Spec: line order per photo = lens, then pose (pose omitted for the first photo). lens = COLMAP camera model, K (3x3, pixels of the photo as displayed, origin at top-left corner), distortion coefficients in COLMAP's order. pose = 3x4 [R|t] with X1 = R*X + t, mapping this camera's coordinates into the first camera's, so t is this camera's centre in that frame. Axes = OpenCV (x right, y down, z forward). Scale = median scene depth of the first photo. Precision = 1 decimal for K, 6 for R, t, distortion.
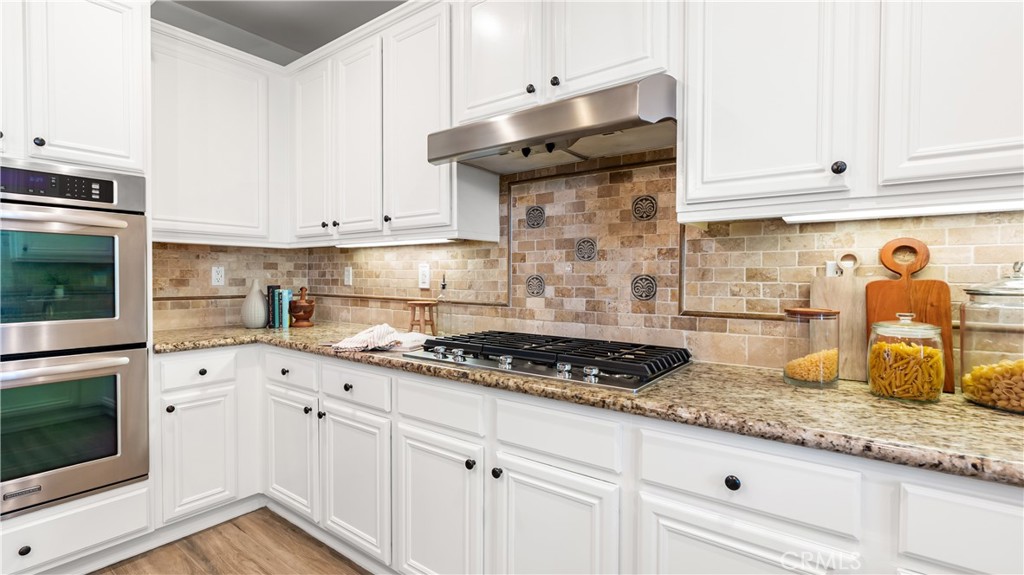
lens RADIAL K [[464.9, 0, 511.2], [0, 464.9, 285.4], [0, 0, 1]] dist [-0.007559, 0.003143]
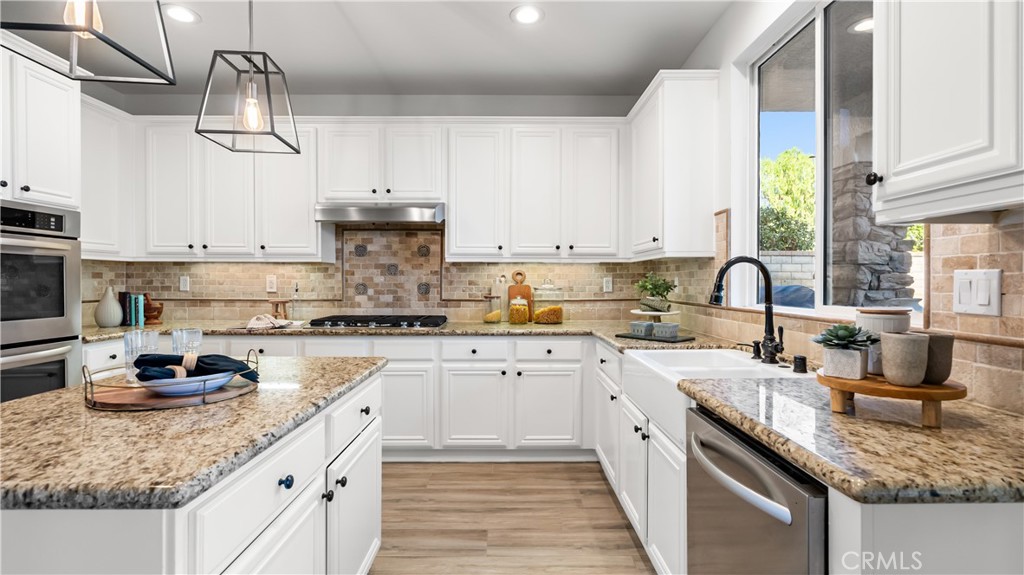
lens RADIAL K [[464.9, 0, 511.3], [0, 464.9, 281.8], [0, 0, 1]] dist [-0.007559, 0.003143]
pose [[0.794127, -0.004520, 0.607736, -0.657482], [0.012795, 0.999875, -0.009284, -0.003140], [-0.607618, 0.015148, 0.794085, -0.881663]]
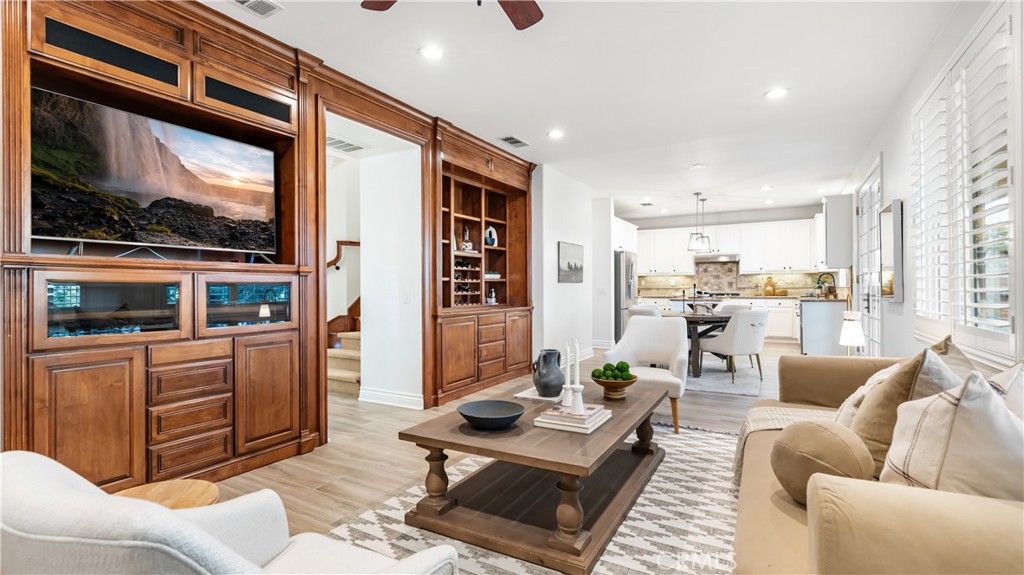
lens RADIAL K [[464.9, 0, 509.7], [0, 464.9, 285.1], [0, 0, 1]] dist [-0.007559, 0.003143]
pose [[0.993268, -0.007335, 0.115606, -3.018177], [0.010453, 0.999597, -0.026391, 0.139658], [-0.115366, 0.027421, 0.992945, -4.291269]]
